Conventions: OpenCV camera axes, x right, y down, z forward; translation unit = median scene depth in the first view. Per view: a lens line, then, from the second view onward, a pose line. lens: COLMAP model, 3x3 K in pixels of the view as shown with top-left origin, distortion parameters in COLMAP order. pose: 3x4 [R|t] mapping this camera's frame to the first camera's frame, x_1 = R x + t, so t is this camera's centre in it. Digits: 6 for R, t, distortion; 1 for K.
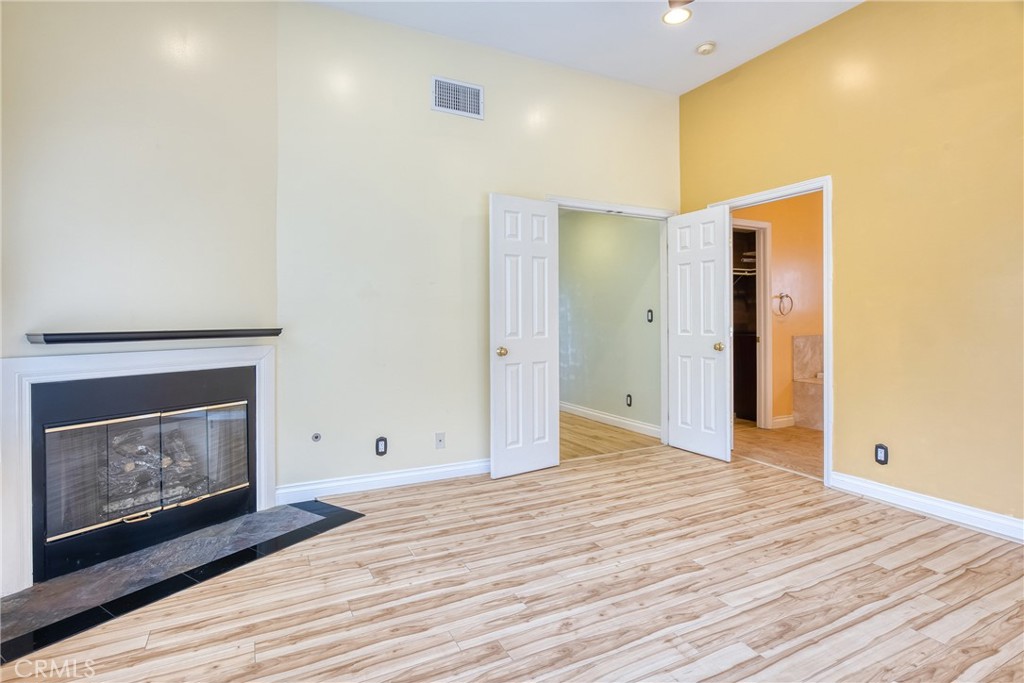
lens RADIAL K [[517.9, 0, 508.8], [0, 517.9, 319.3], [0, 0, 1]] dist [-0.025679, 0.014348]
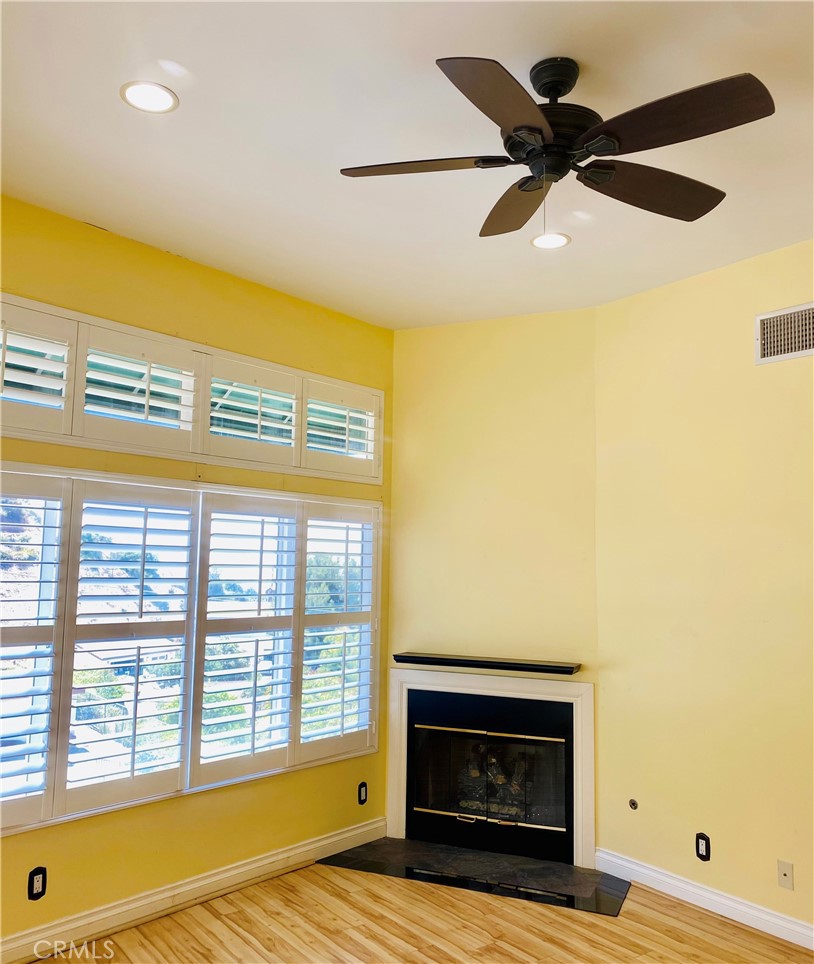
lens RADIAL K [[822.3, 0, 394.8], [0, 822.3, 481.7], [0, 0, 1]] dist [0.020071, -0.009519]
pose [[0.167055, -0.095283, -0.981333, 1.085232], [-0.019457, 0.994807, -0.099903, -0.174216], [0.985756, 0.035783, 0.164333, 0.457948]]
